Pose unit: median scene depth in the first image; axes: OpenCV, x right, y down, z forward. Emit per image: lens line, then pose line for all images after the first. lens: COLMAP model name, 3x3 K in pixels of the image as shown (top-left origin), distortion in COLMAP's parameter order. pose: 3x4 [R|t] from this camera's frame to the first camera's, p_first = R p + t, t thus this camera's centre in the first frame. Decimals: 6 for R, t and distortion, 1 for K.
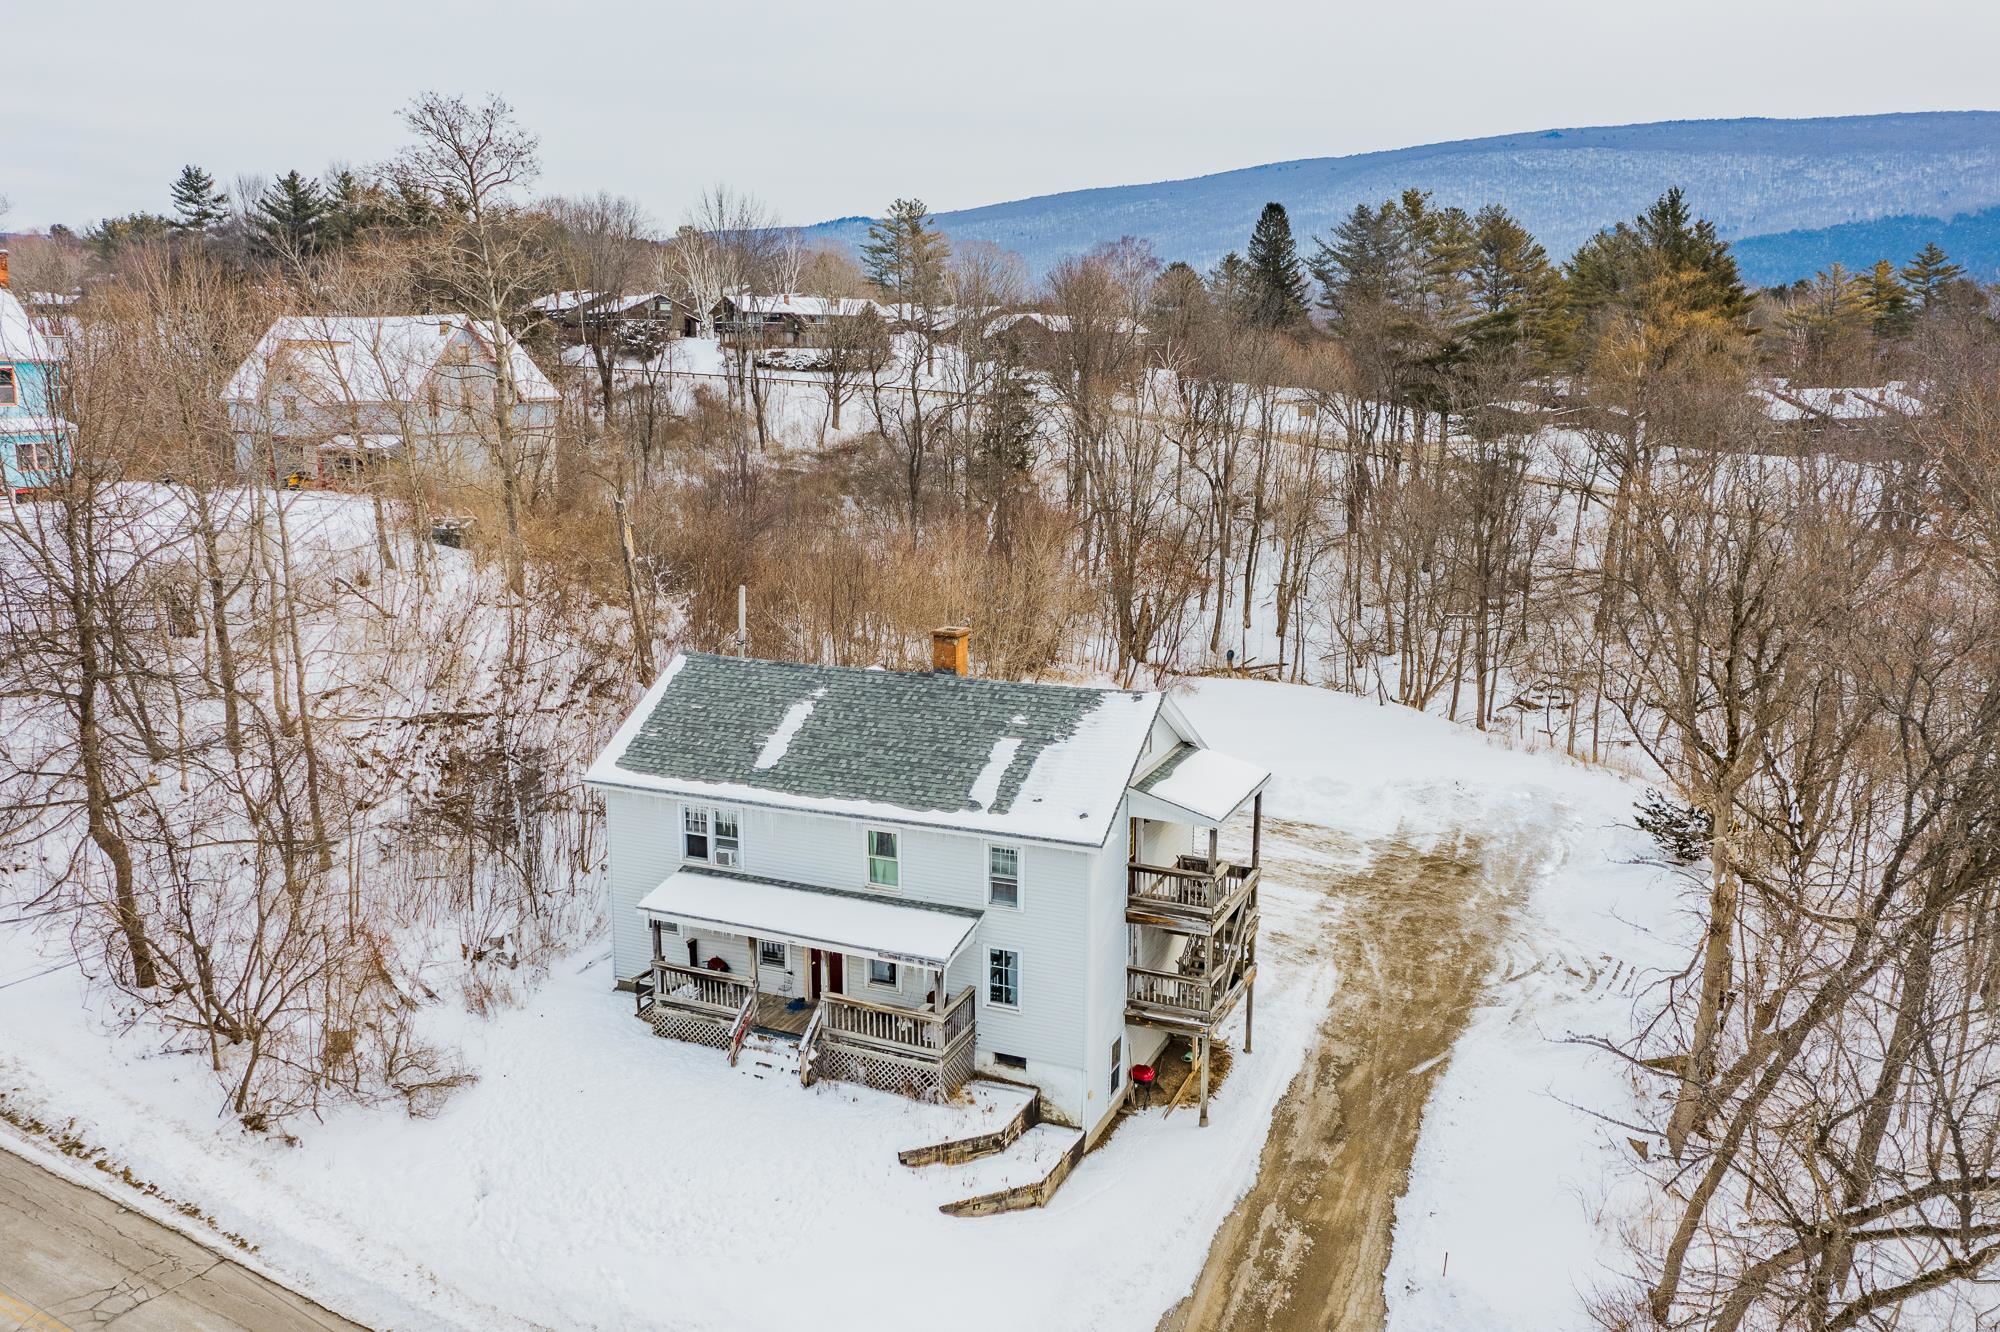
lens RADIAL K [[1591.4, 0, 999.1], [0, 1591.4, 654.7], [0, 0, 1]] dist [-0.009119, 0.006499]
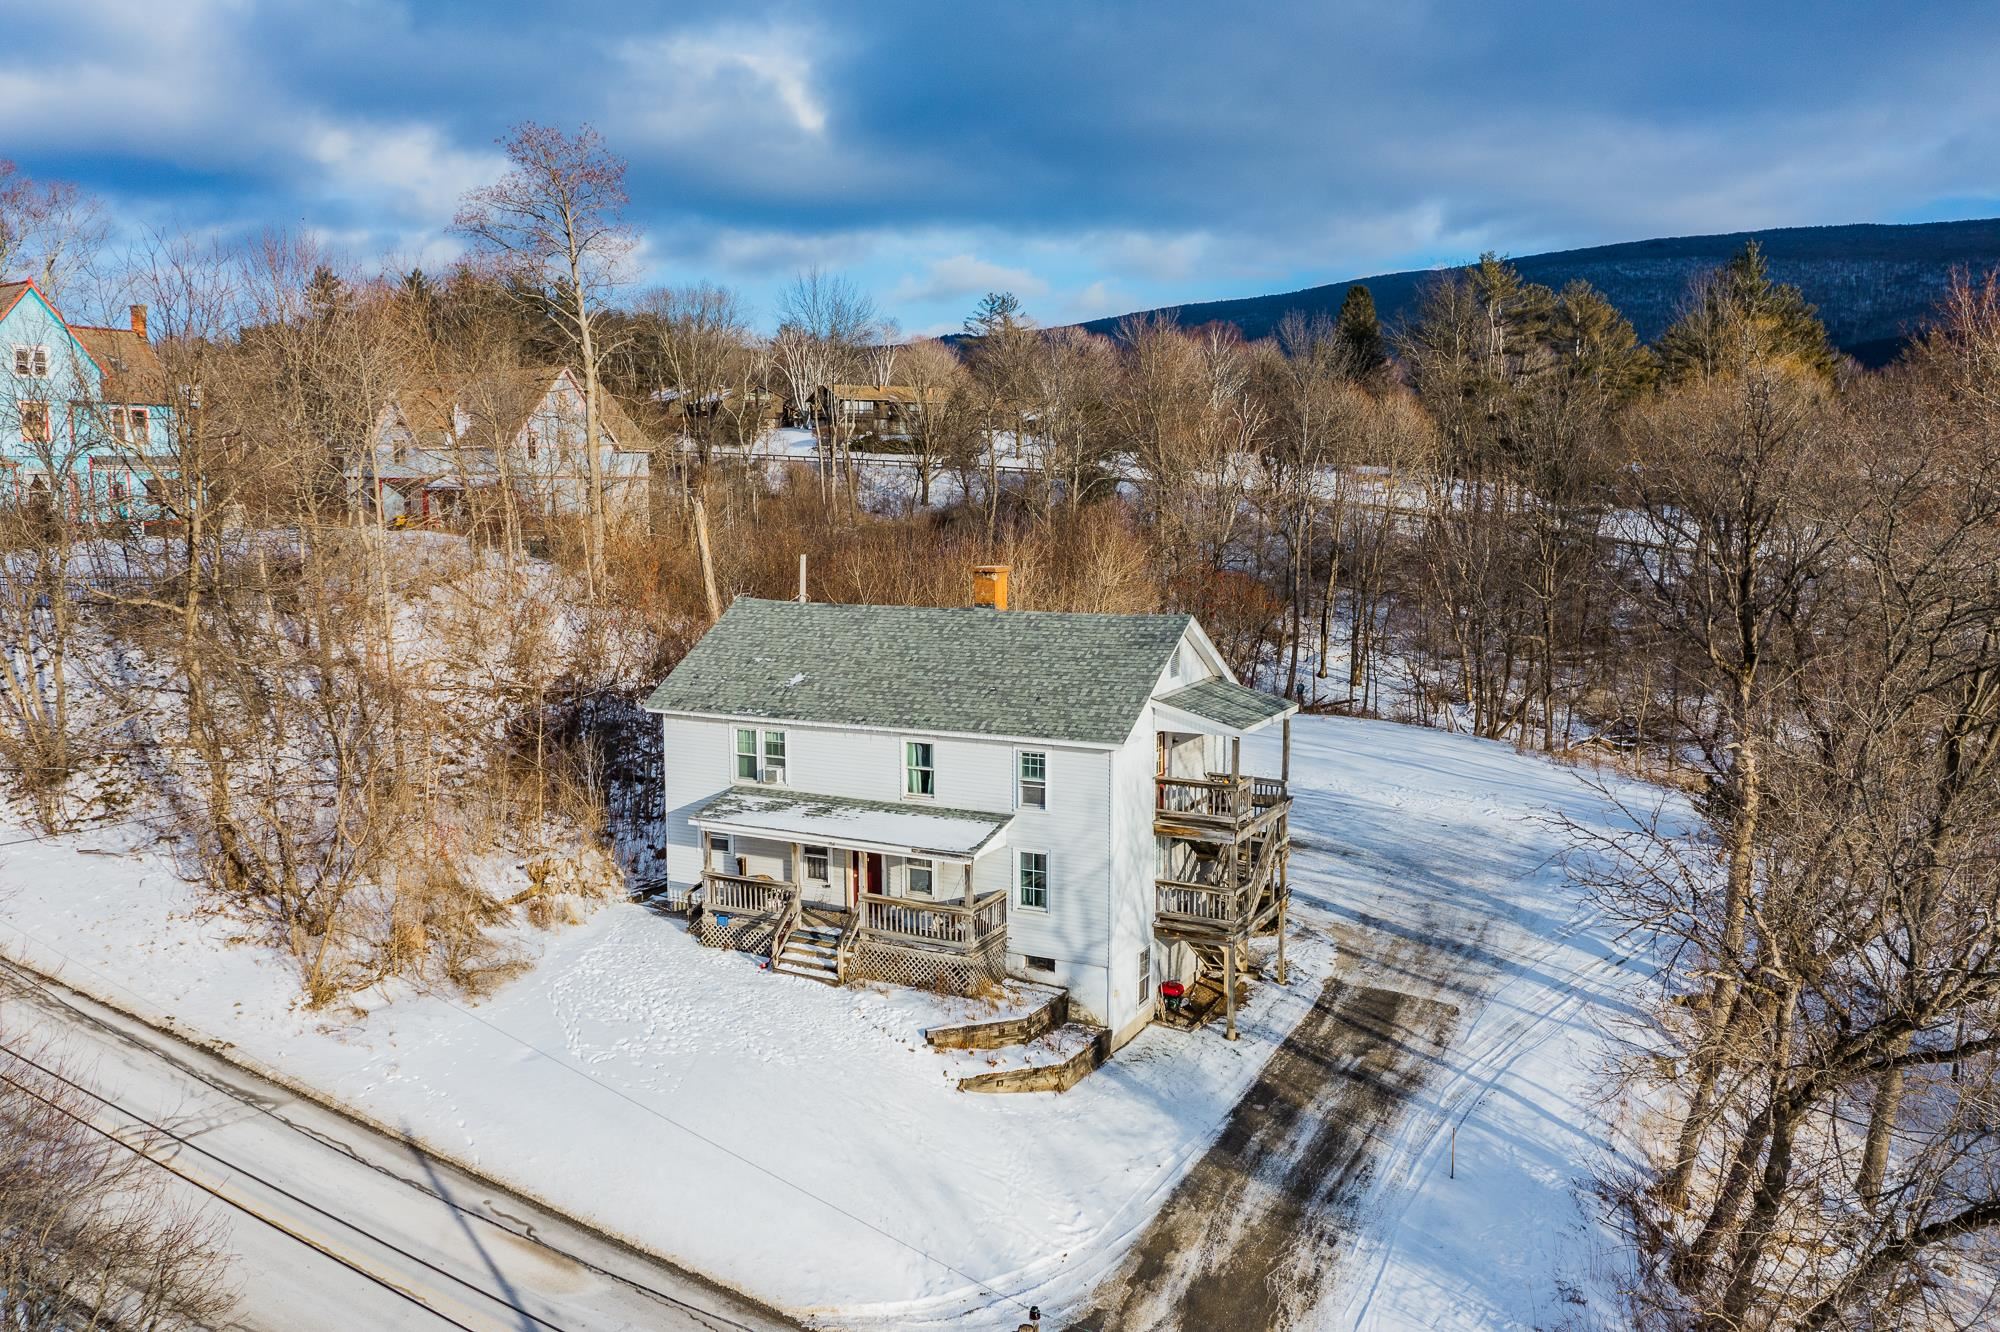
lens RADIAL K [[1591.4, 0, 996.9], [0, 1591.4, 664.7], [0, 0, 1]] dist [-0.009119, 0.006499]
pose [[0.997935, 0.000643, -0.064233, 0.042709], [-0.004782, 0.997919, -0.064302, 0.120796], [0.064058, 0.064477, 0.995861, -0.042791]]
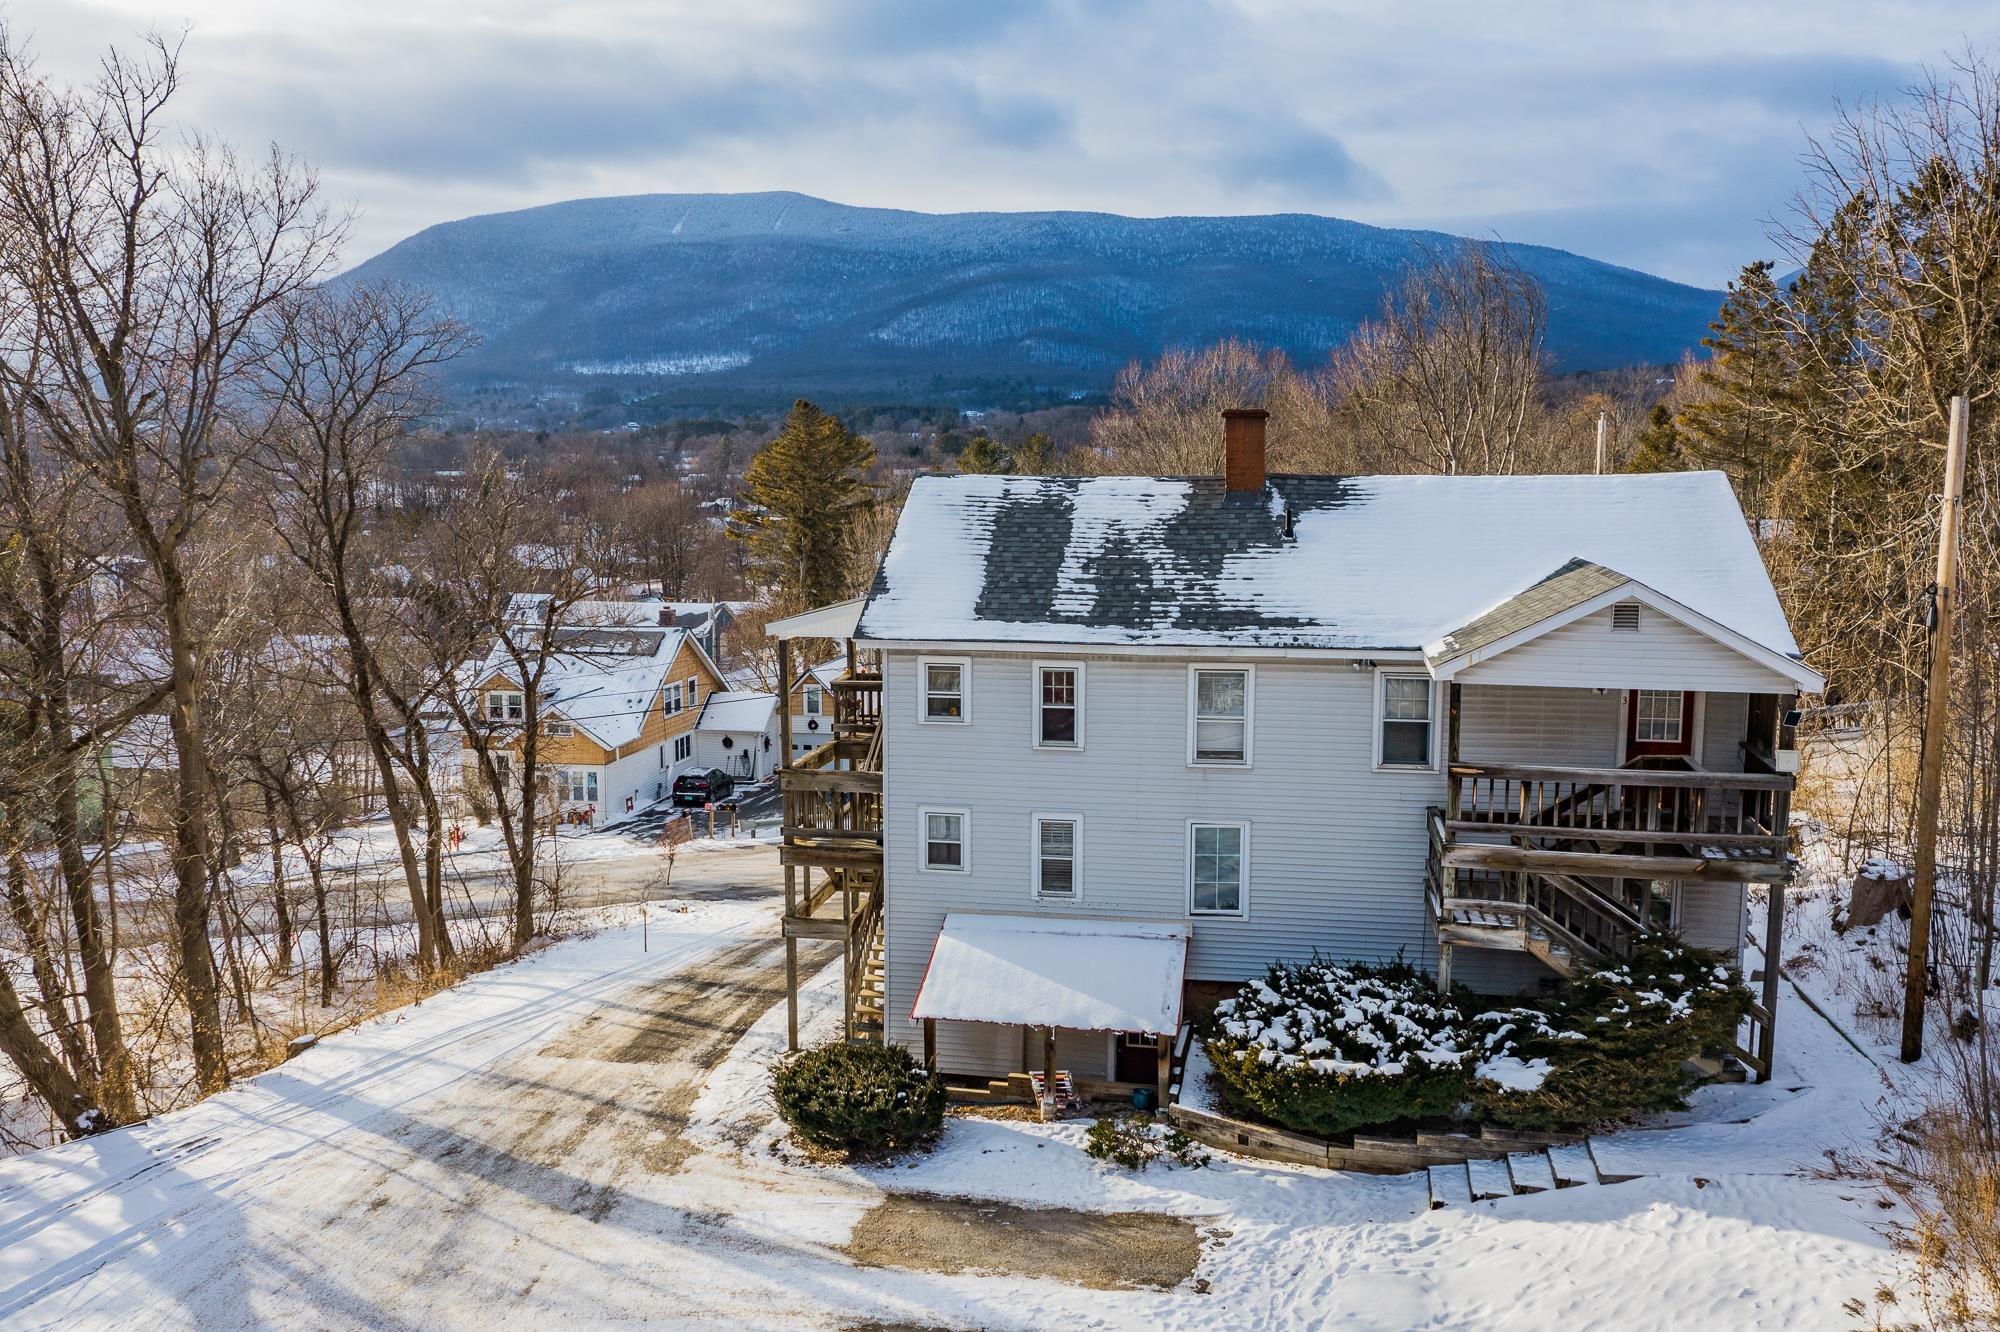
lens RADIAL K [[1591.4, 0, 995.1], [0, 1591.4, 678.0], [0, 0, 1]] dist [-0.009119, 0.006499]
pose [[-0.974548, 0.028277, -0.222389, 0.232013], [-0.041899, 0.951558, 0.304600, -0.111115], [0.220230, 0.306165, -0.926154, 1.692277]]
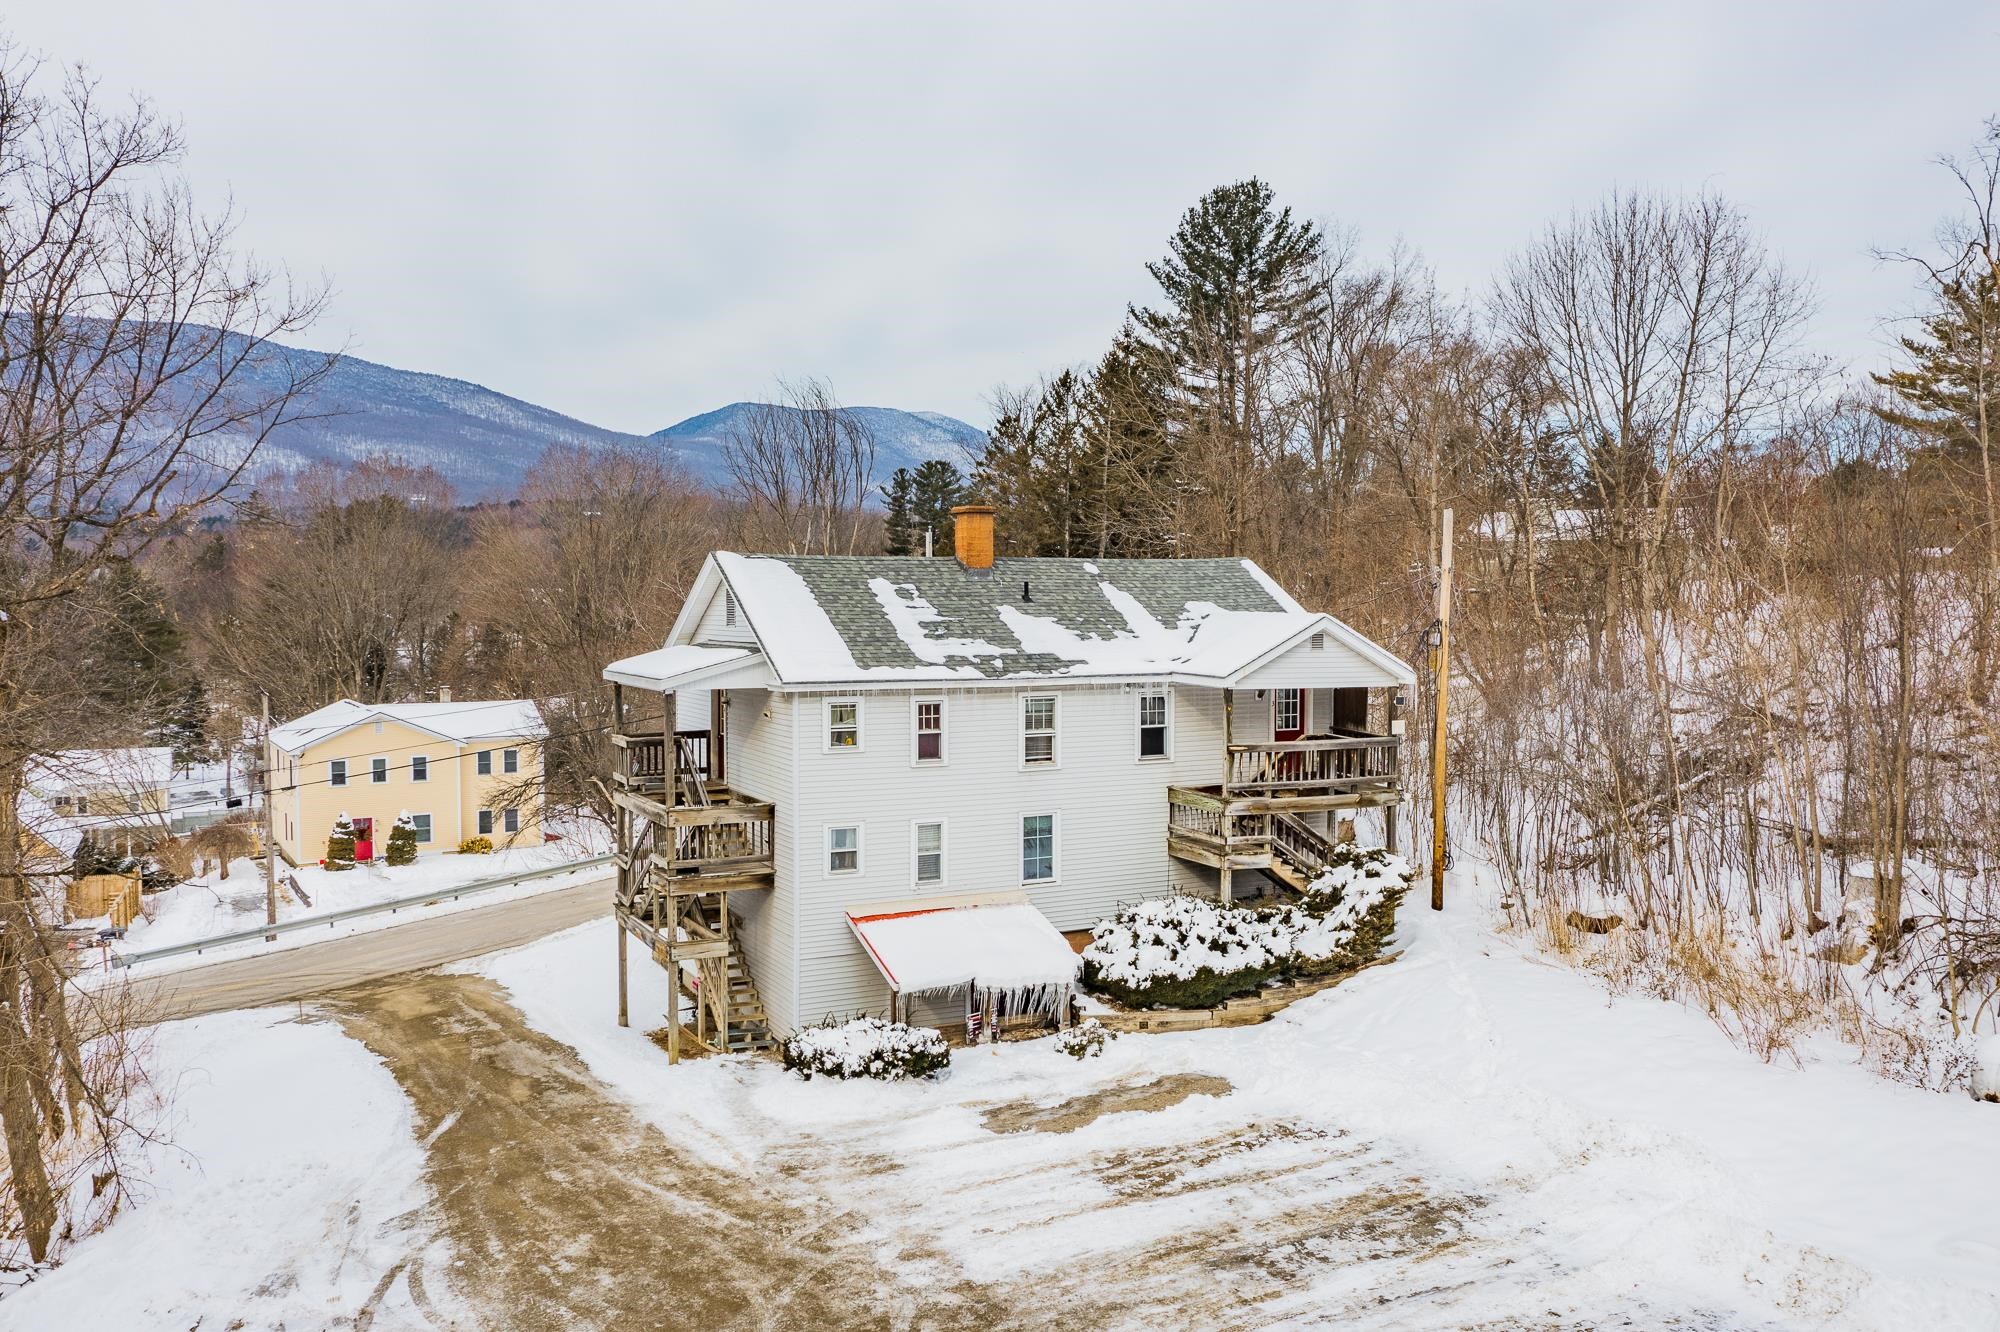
lens RADIAL K [[1591.4, 0, 990.1], [0, 1591.4, 663.3], [0, 0, 1]] dist [-0.009119, 0.006499]
pose [[-0.641736, 0.031472, -0.766279, 0.661701], [-0.140212, 0.977503, 0.157571, -0.073348], [0.753999, 0.208561, -0.622886, 1.632077]]
